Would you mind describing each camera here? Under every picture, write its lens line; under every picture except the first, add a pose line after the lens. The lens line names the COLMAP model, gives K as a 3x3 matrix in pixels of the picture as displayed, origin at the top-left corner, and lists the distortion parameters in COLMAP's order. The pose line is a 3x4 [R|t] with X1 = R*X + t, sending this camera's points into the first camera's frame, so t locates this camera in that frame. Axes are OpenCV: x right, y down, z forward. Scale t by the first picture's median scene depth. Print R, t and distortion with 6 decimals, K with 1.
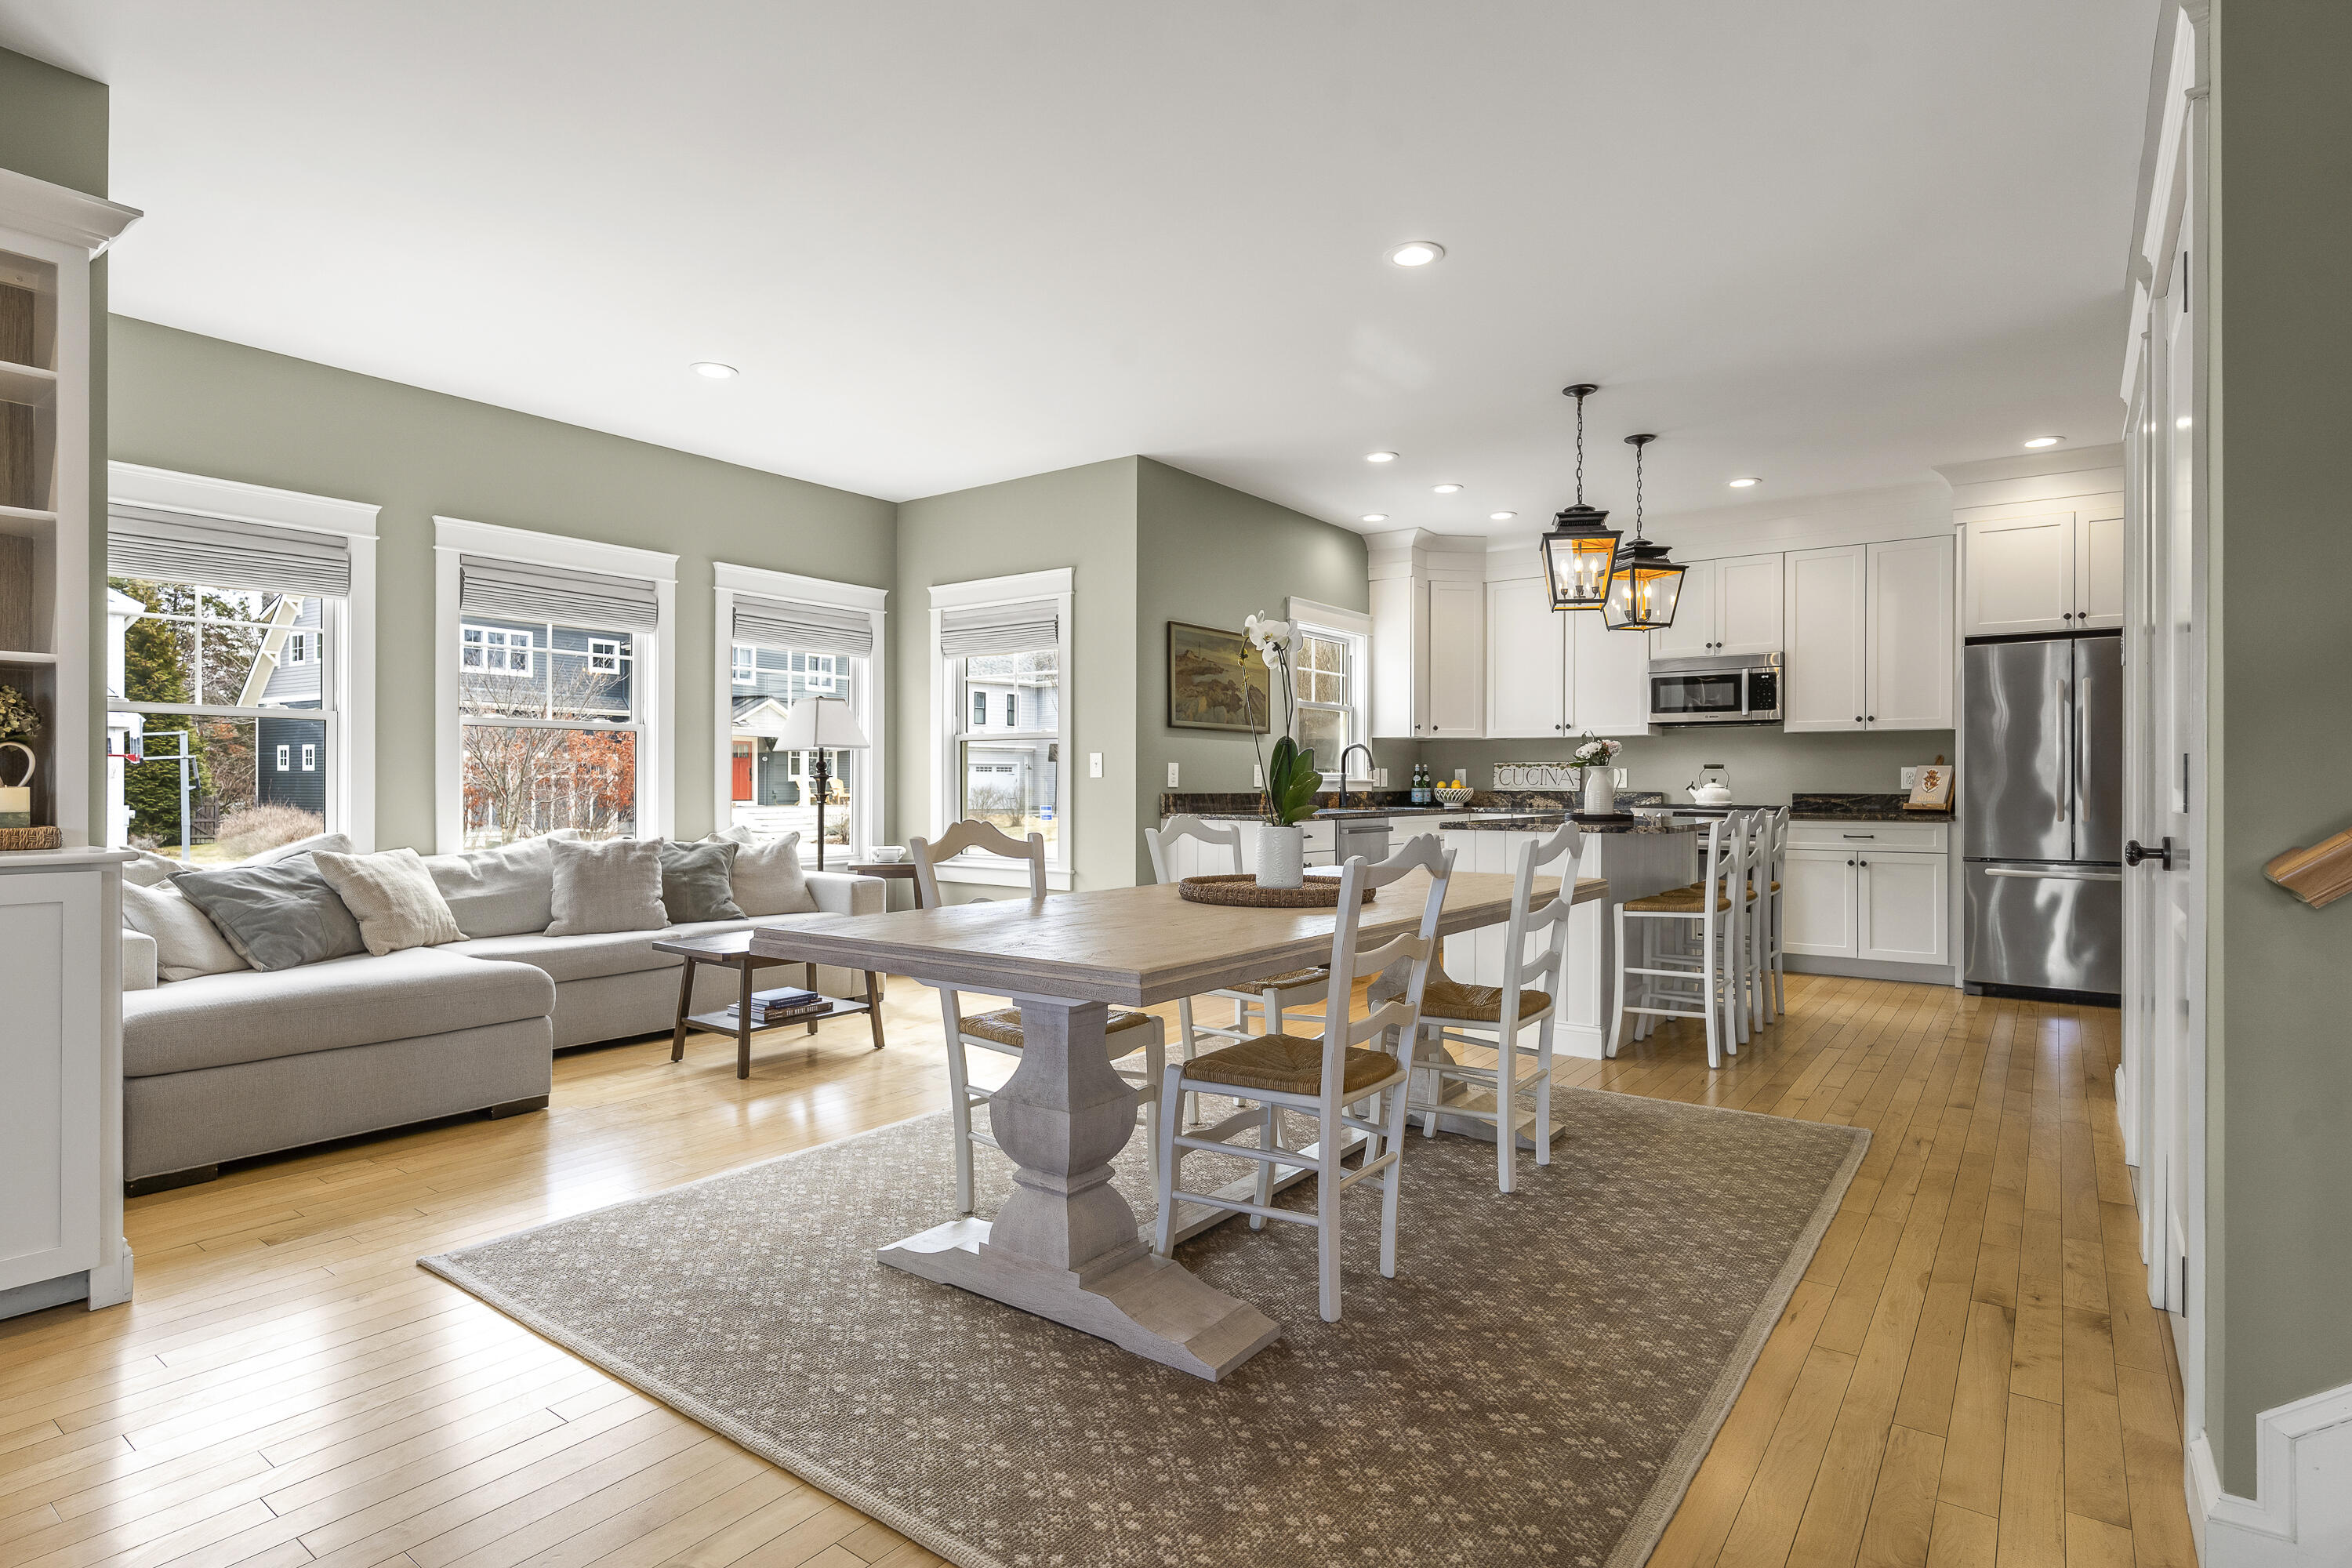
lens RADIAL K [[1188.2, 0, 1176.0], [0, 1188.2, 784.0], [0, 0, 1]] dist [-0.006624, 0.000277]
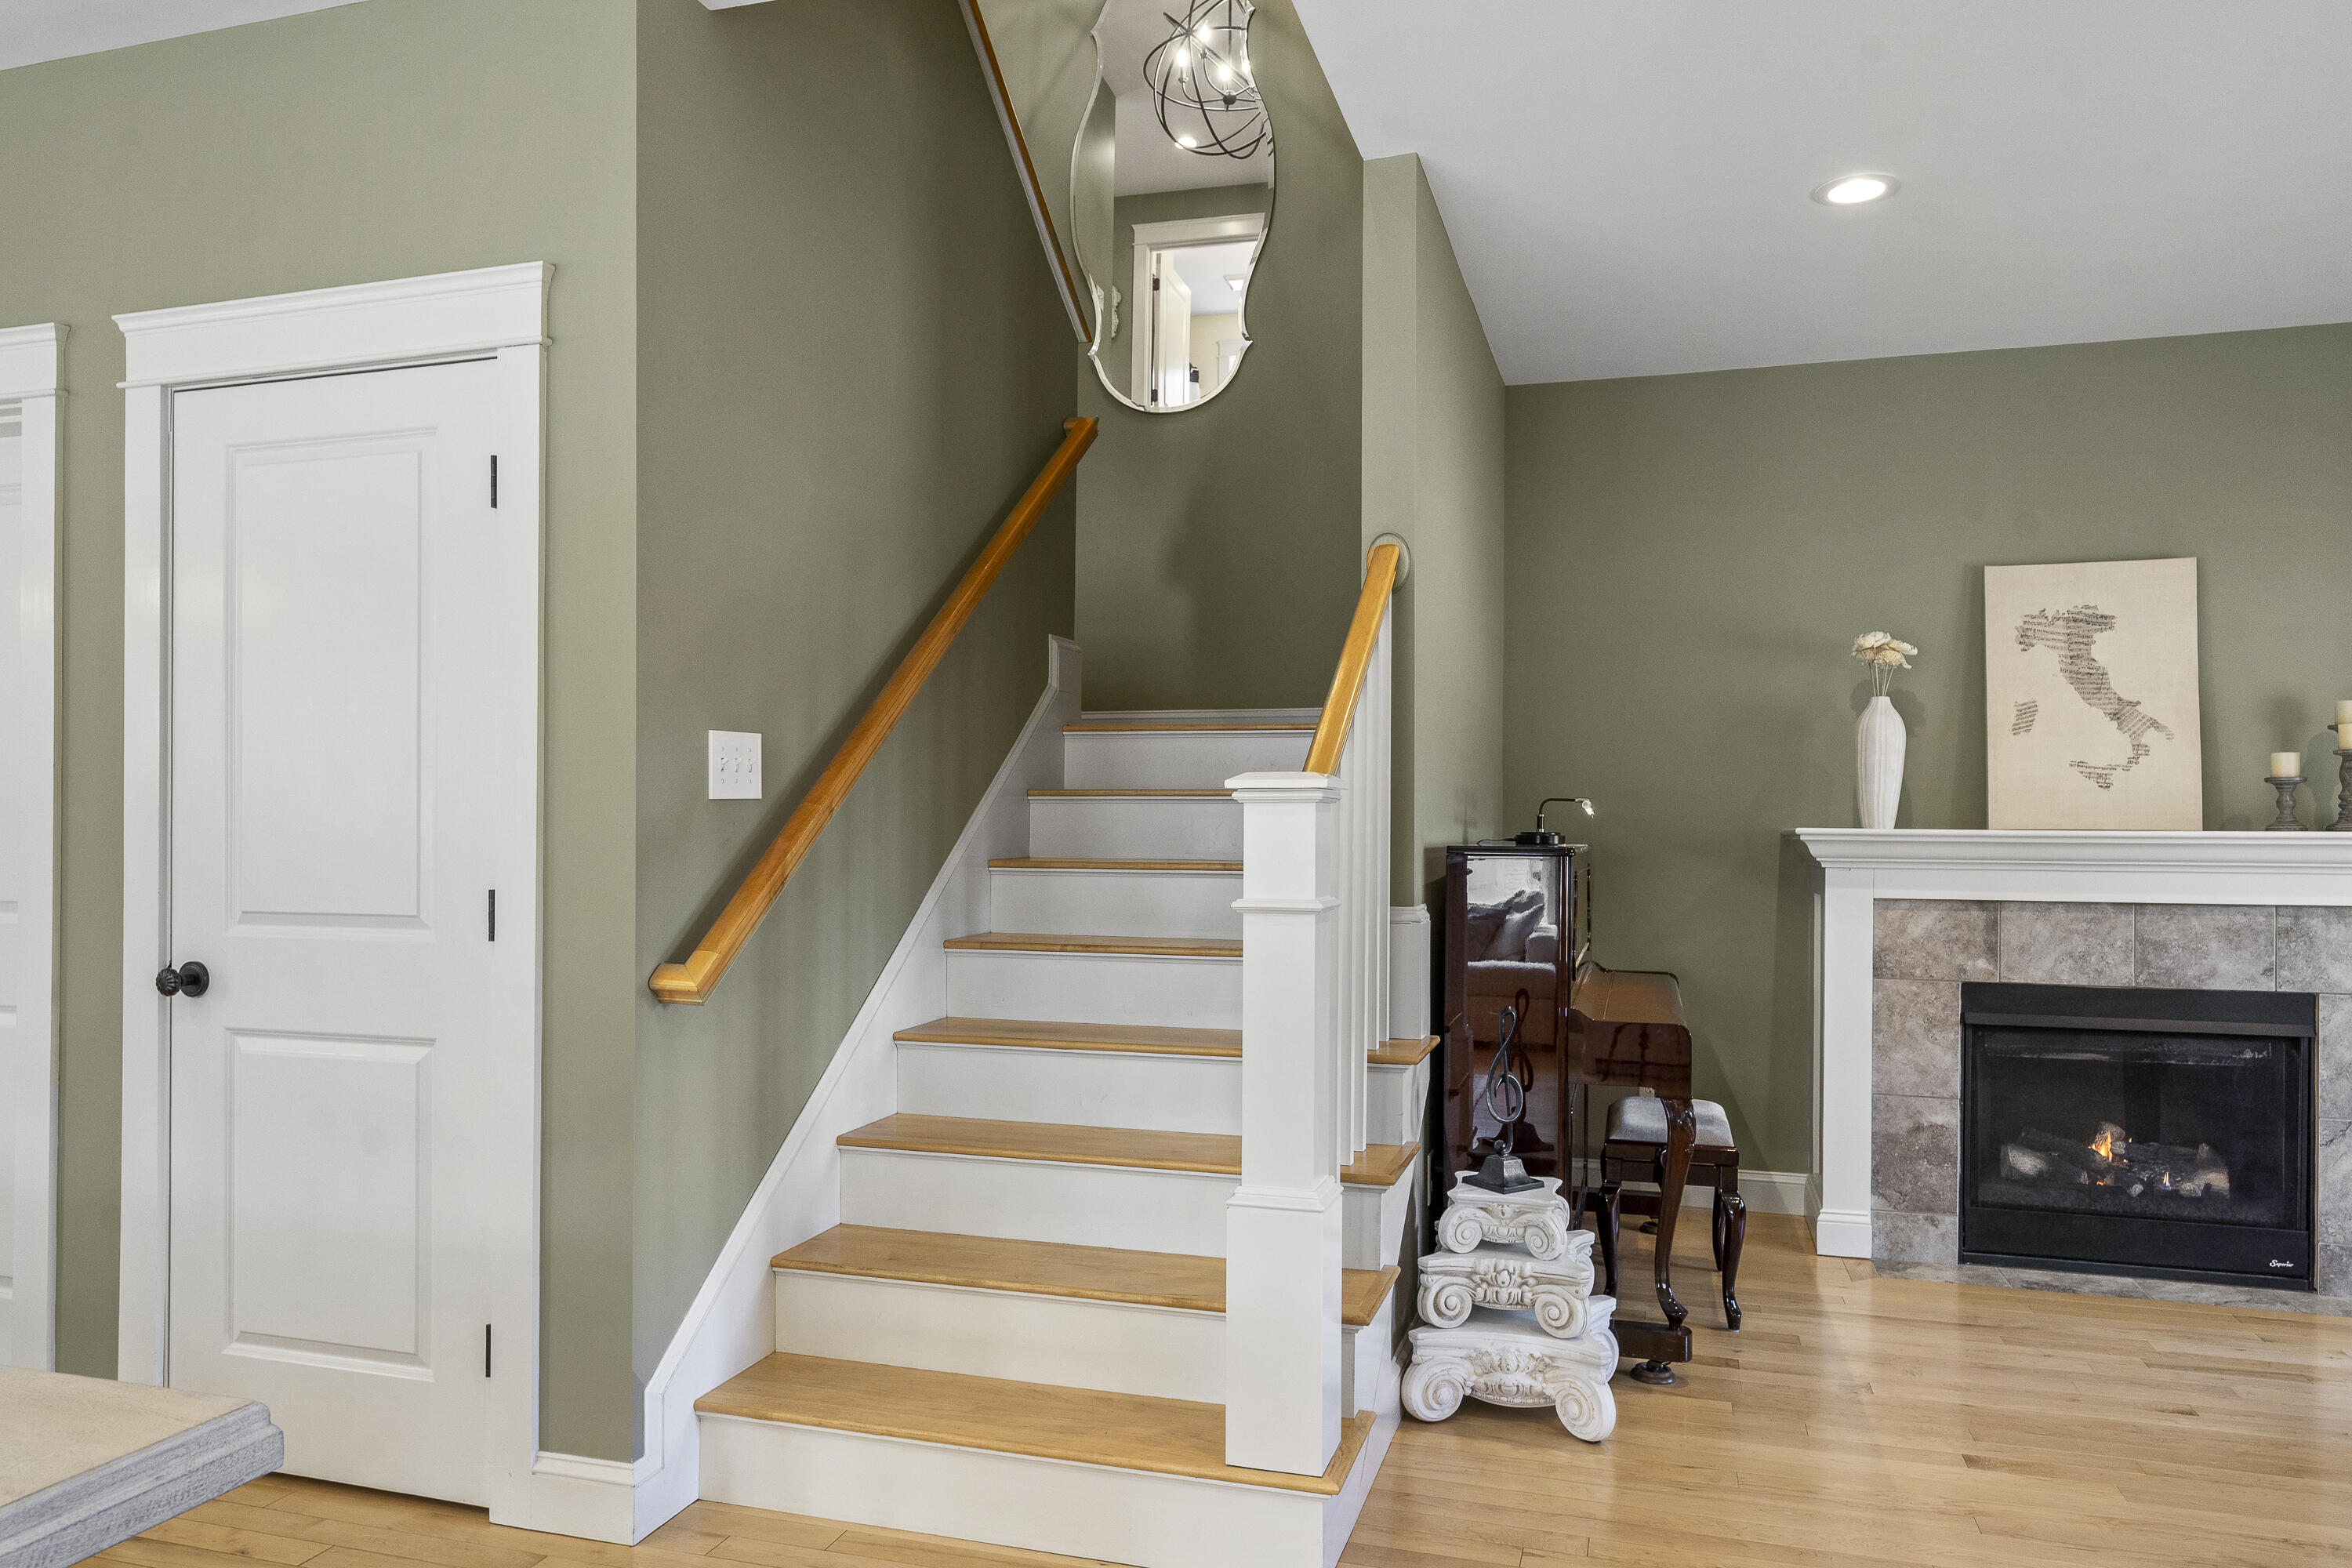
lens RADIAL K [[1557.1, 0, 1167.2], [0, 1557.1, 827.7], [0, 0, 1]] dist [0.000525, 0.001292]
pose [[-0.329099, -0.003173, 0.944290, -0.236013], [-0.006703, 0.999977, 0.001024, -0.027331], [-0.944272, -0.005993, -0.329112, 0.256777]]
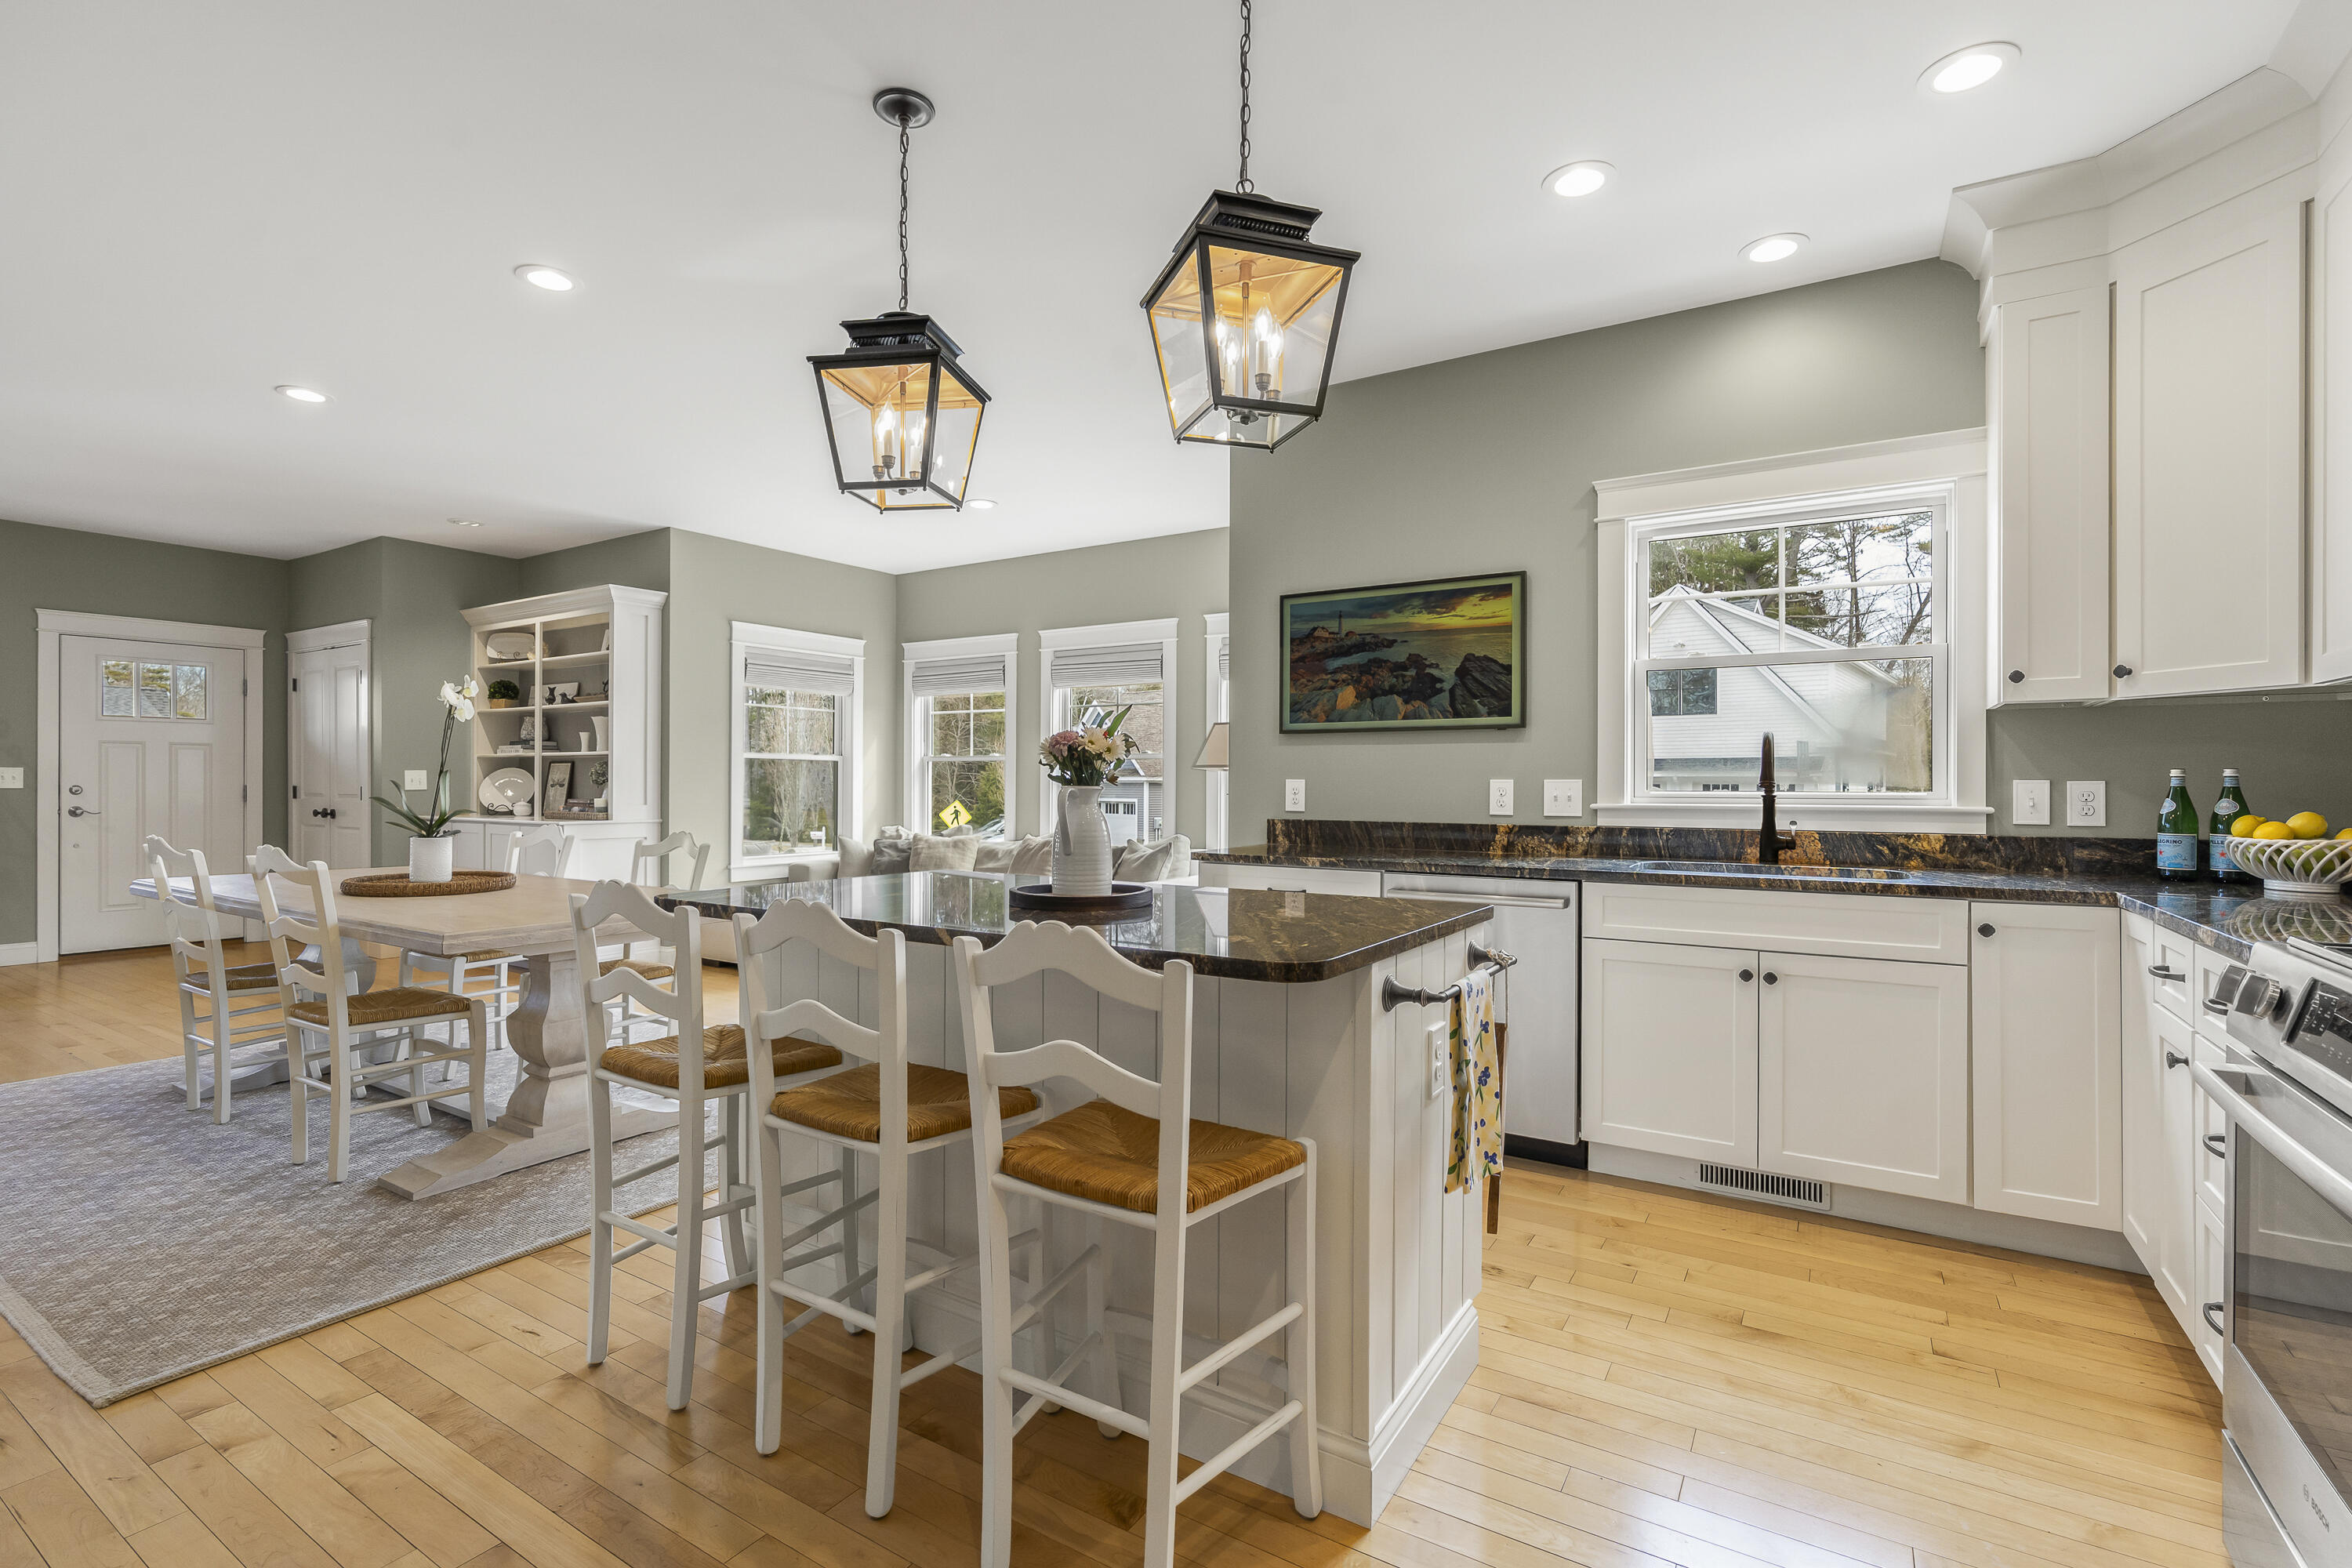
lens RADIAL K [[1068.7, 0, 1174.2], [0, 1068.7, 785.1], [0, 0, 1]] dist [-0.008167, 0.003675]
pose [[0.073360, -0.001770, -0.997304, 0.690322], [-0.004921, 0.999986, -0.002137, -0.012461], [0.997293, 0.005064, 0.073350, 0.889999]]
